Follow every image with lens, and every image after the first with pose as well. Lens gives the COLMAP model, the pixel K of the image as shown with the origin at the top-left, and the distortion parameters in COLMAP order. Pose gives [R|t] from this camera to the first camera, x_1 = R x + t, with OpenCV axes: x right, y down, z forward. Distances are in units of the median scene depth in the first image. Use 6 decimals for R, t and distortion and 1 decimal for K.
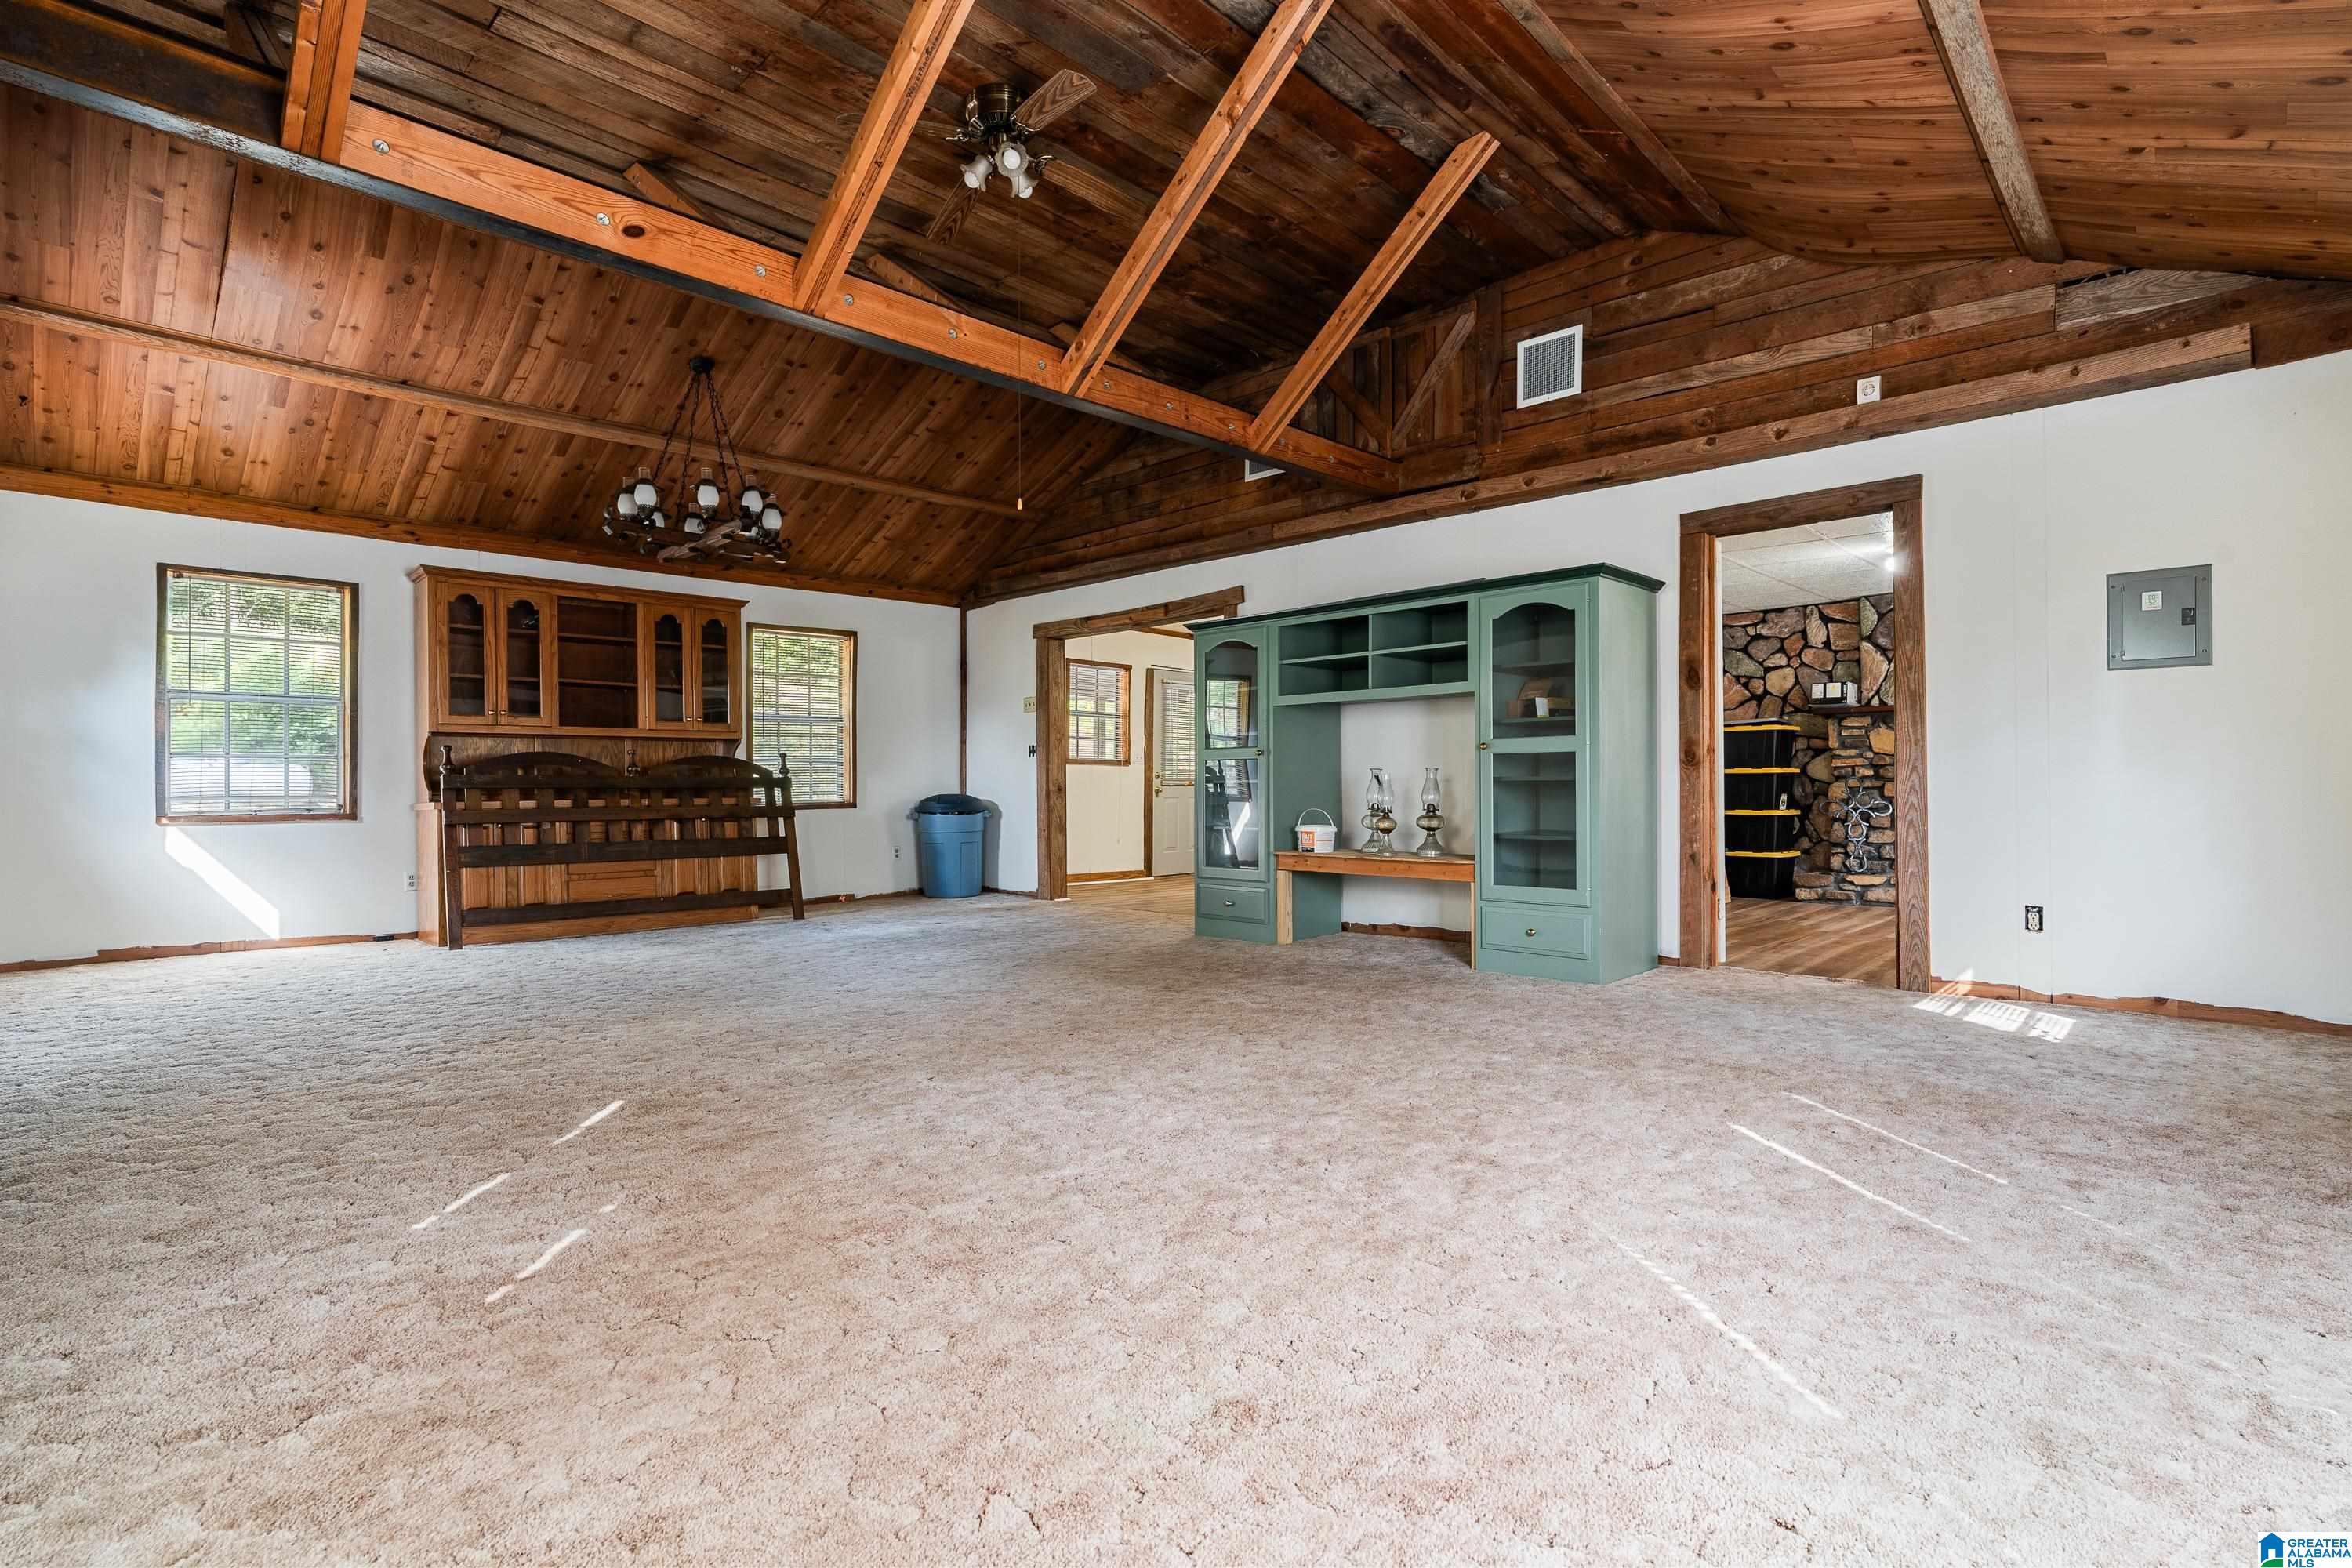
lens RADIAL K [[1101.1, 0, 1180.9], [0, 1101.1, 786.3], [0, 0, 1]] dist [-0.002018, -0.000098]
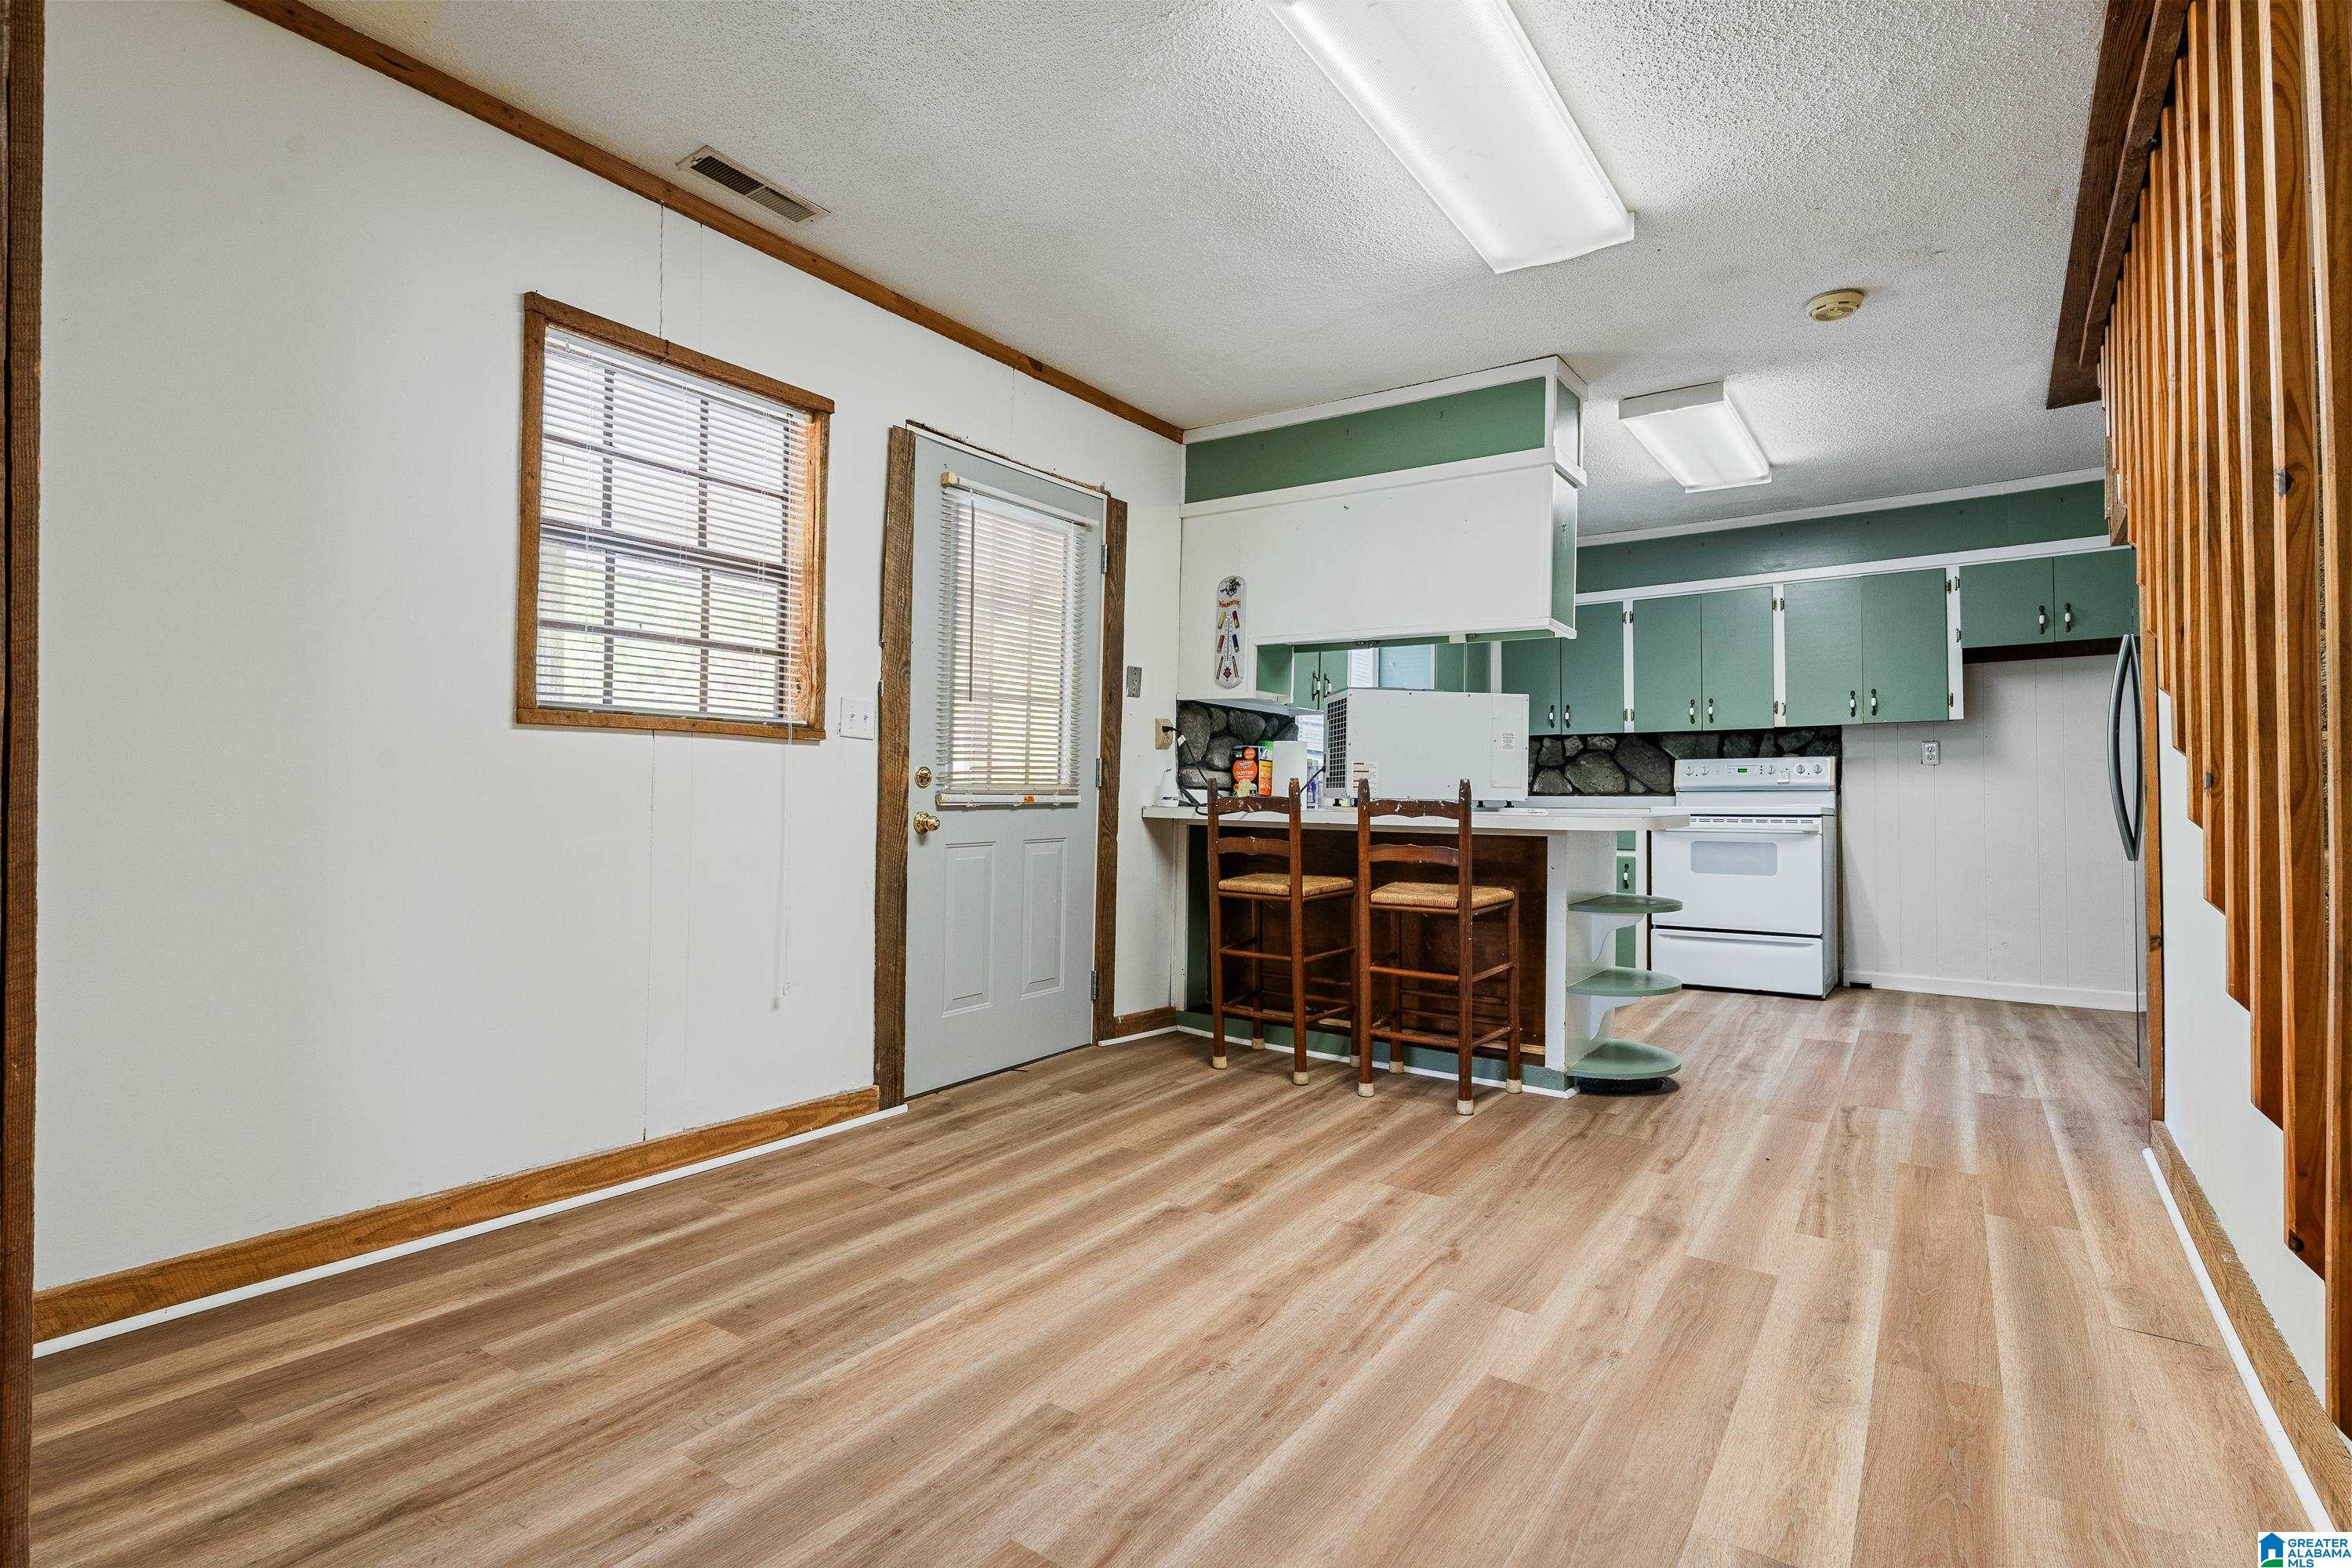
lens RADIAL K [[1101.1, 0, 1177.7], [0, 1101.1, 780.1], [0, 0, 1]] dist [-0.002018, -0.000098]
pose [[0.987511, 0.009325, 0.157274, 0.000860], [-0.006248, 0.999780, -0.020047, -0.003170], [-0.157426, 0.018814, 0.987351, 0.689187]]
